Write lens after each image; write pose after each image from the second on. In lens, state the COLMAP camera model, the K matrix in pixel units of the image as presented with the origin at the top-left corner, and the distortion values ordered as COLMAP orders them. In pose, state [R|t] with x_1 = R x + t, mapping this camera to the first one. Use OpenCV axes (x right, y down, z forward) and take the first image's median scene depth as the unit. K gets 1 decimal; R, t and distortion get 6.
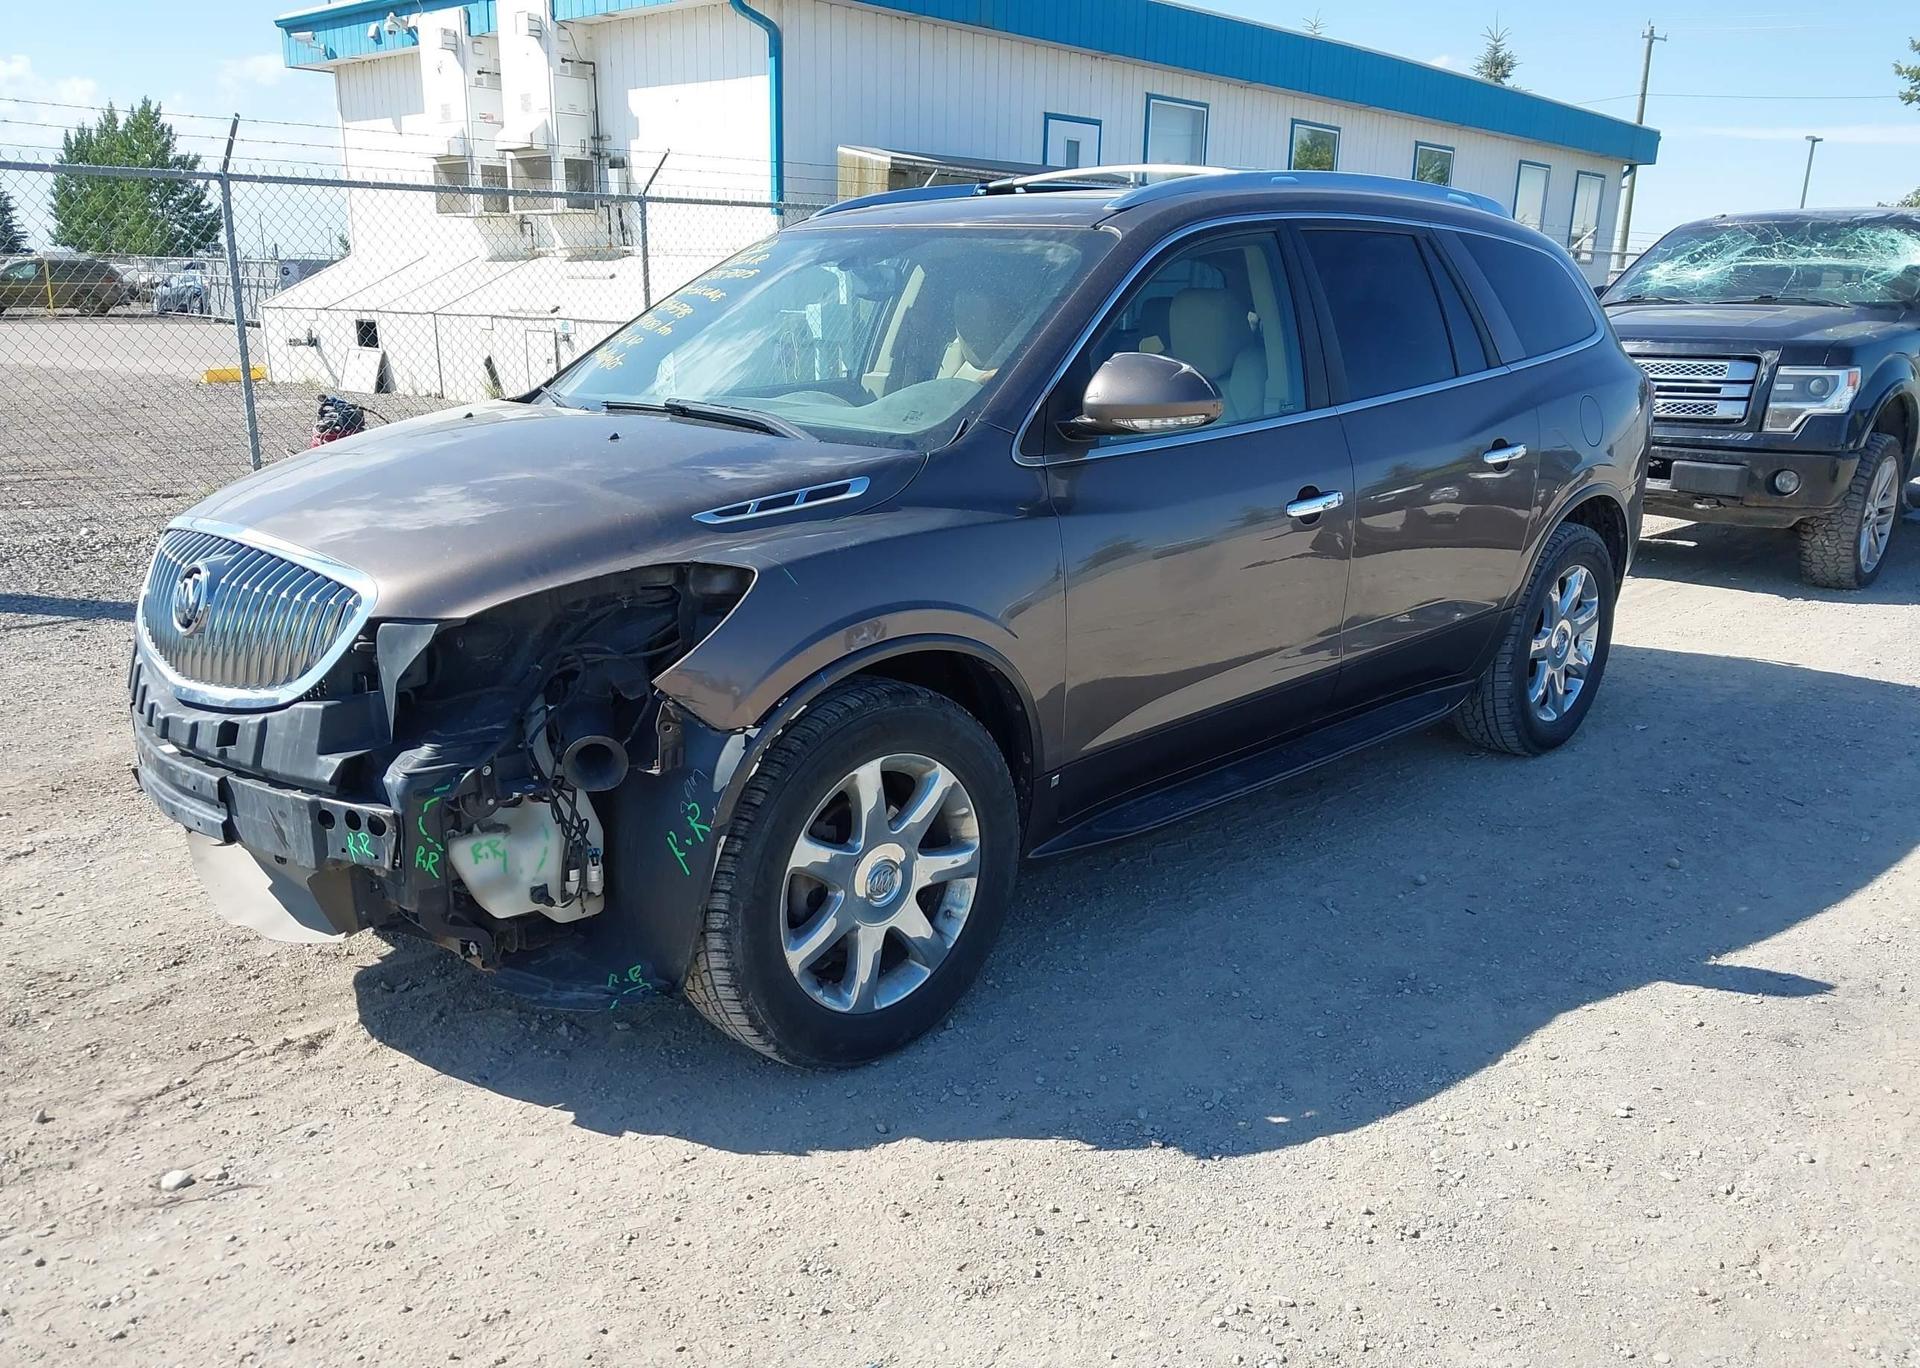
lens RADIAL K [[1502.4, 0, 956.5], [0, 1502.4, 685.9], [0, 0, 1]] dist [0.032878, -0.045035]
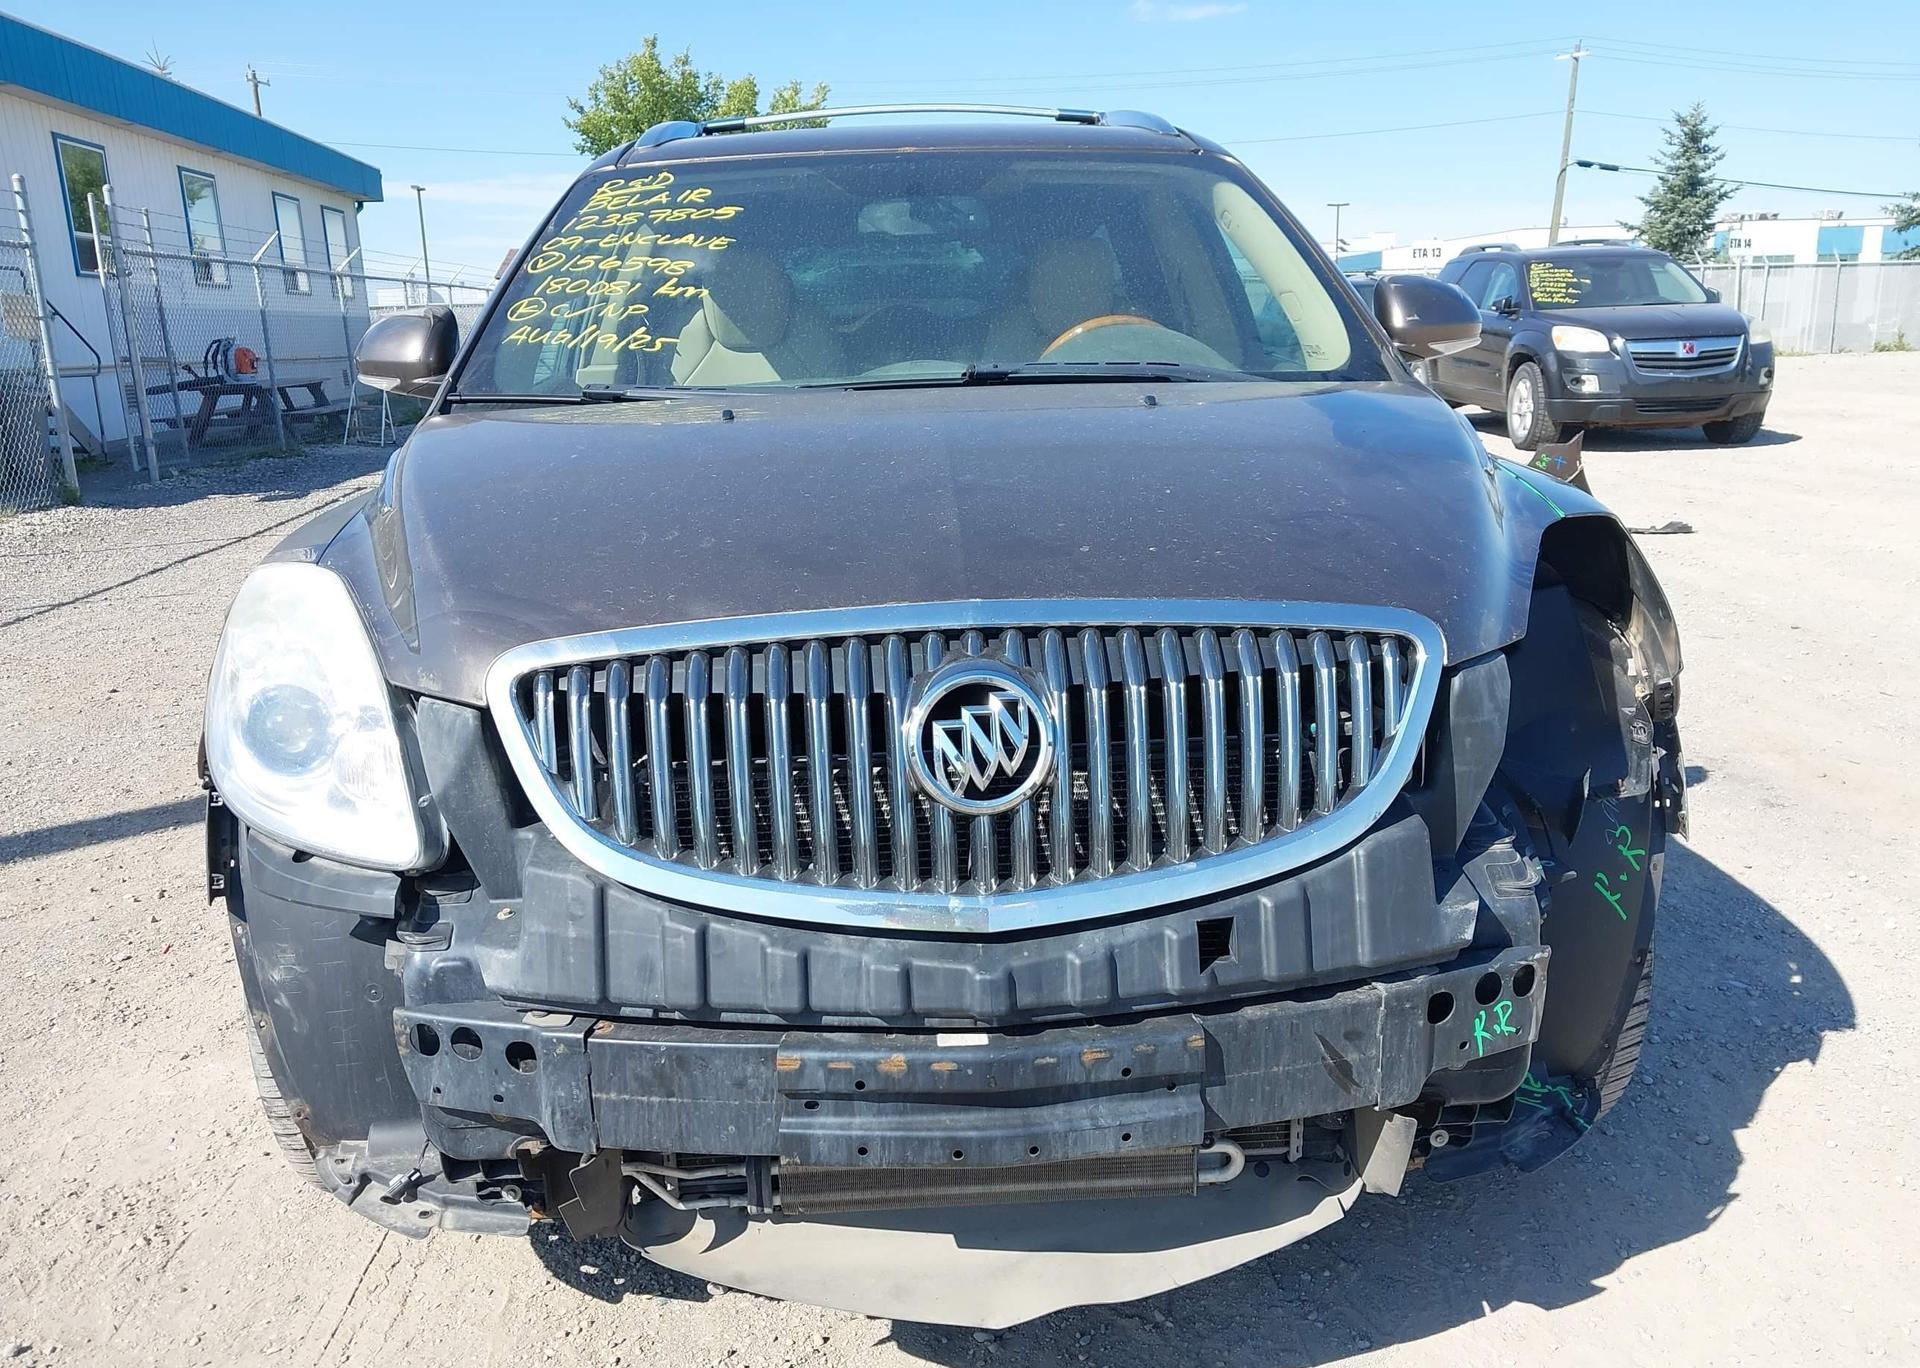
lens RADIAL K [[1502.4, 0, 965.7], [0, 1502.4, 703.1], [0, 0, 1]] dist [0.032878, -0.045035]
pose [[0.678553, -0.212447, 0.703159, -0.912876], [0.224552, 0.971430, 0.076806, -0.115585], [-0.699387, 0.105779, 0.706873, 0.666046]]
